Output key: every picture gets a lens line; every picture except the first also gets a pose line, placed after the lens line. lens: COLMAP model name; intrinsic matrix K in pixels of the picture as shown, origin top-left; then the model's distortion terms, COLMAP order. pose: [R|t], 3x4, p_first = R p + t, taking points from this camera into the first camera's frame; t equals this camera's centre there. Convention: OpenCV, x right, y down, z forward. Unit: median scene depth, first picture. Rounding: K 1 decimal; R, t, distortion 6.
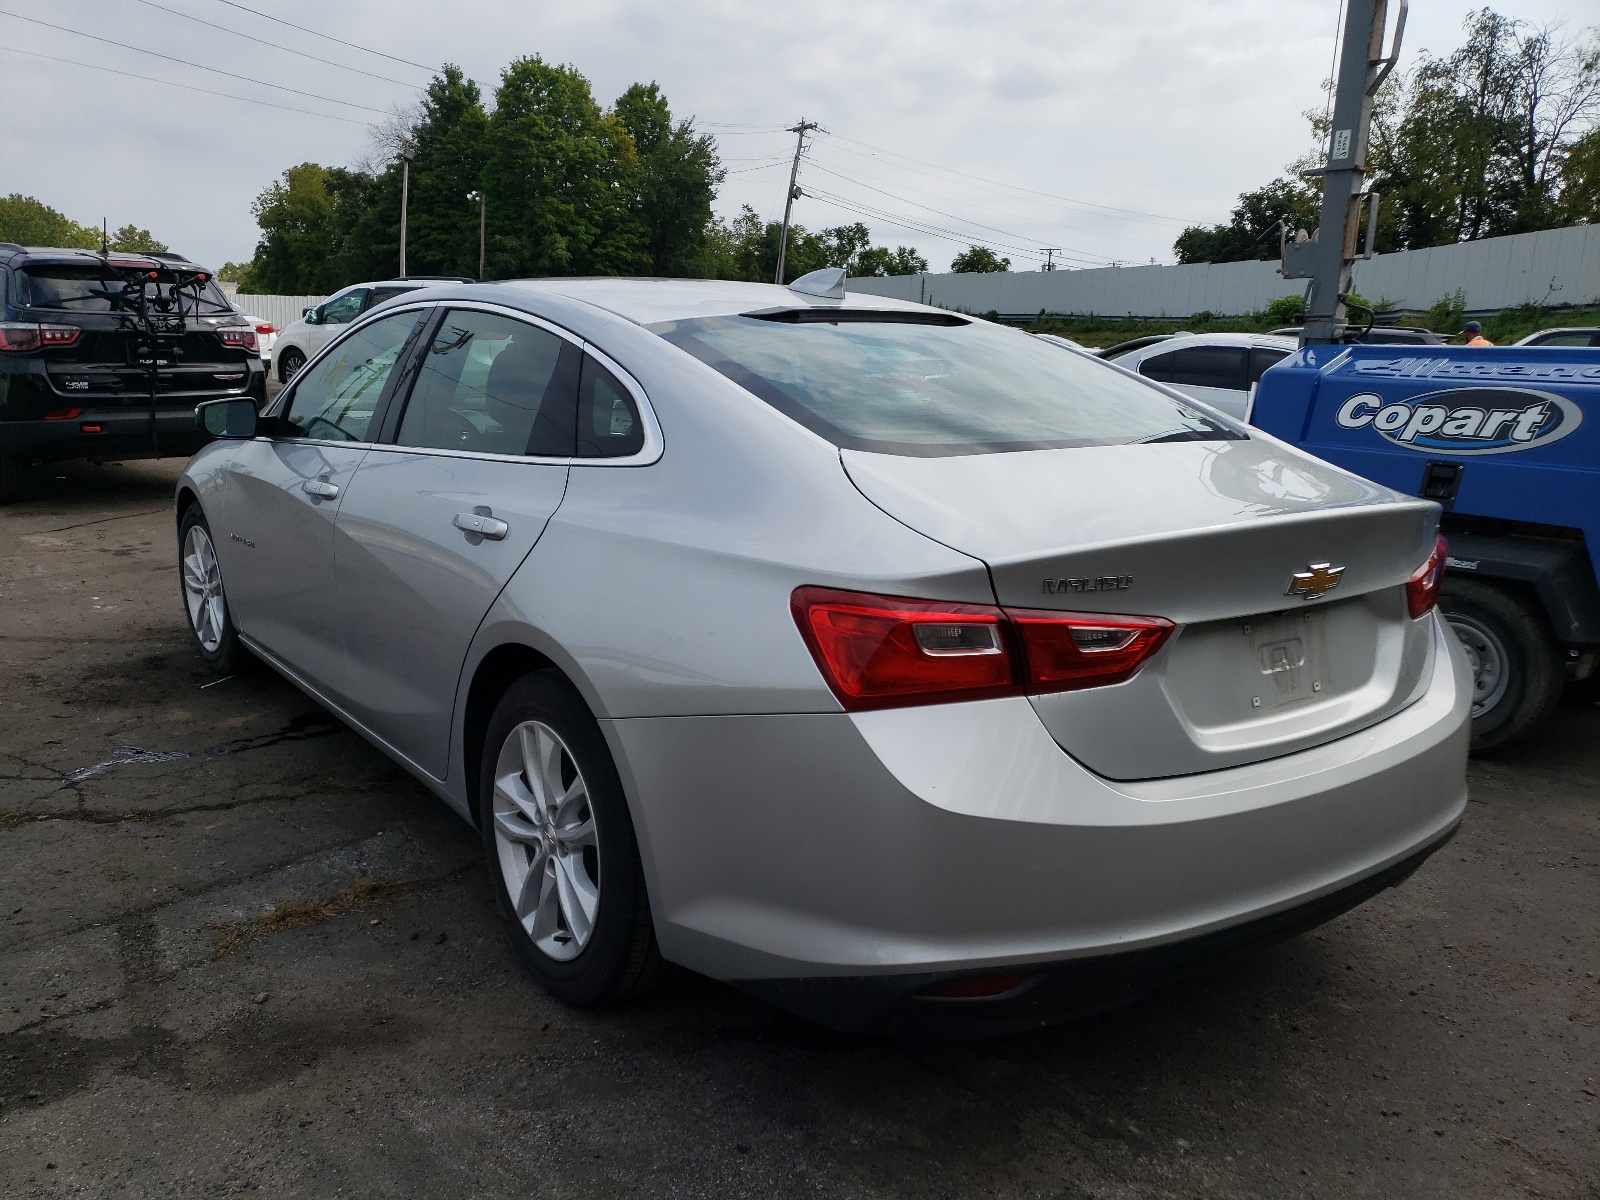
lens RADIAL K [[1210.9, 0, 797.5], [0, 1210.9, 602.0], [0, 0, 1]] dist [0.007463, 0.004692]
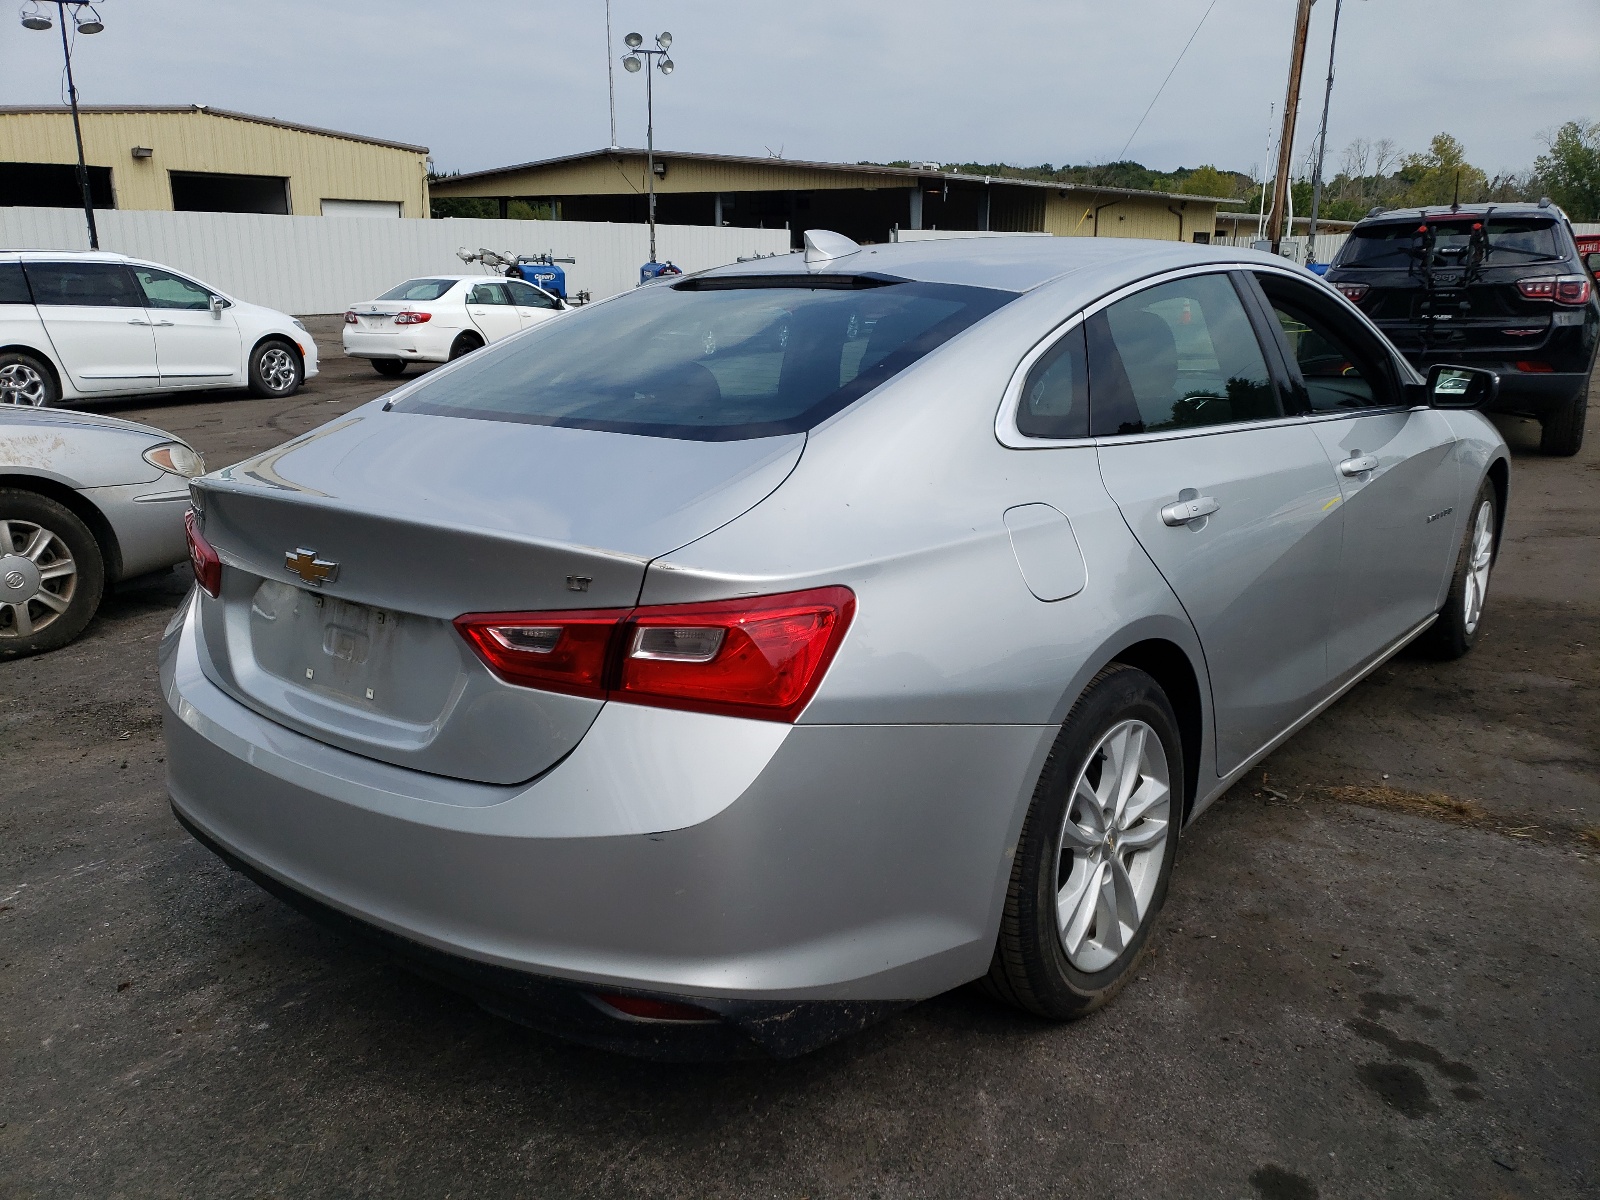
lens RADIAL K [[1210.9, 0, 796.2], [0, 1210.9, 597.9], [0, 0, 1]] dist [0.007463, 0.004692]
pose [[0.287513, 0.210070, -0.934455, 0.301662], [-0.176449, 0.970568, 0.163899, -0.045751], [0.941383, 0.117760, 0.316118, 0.222998]]
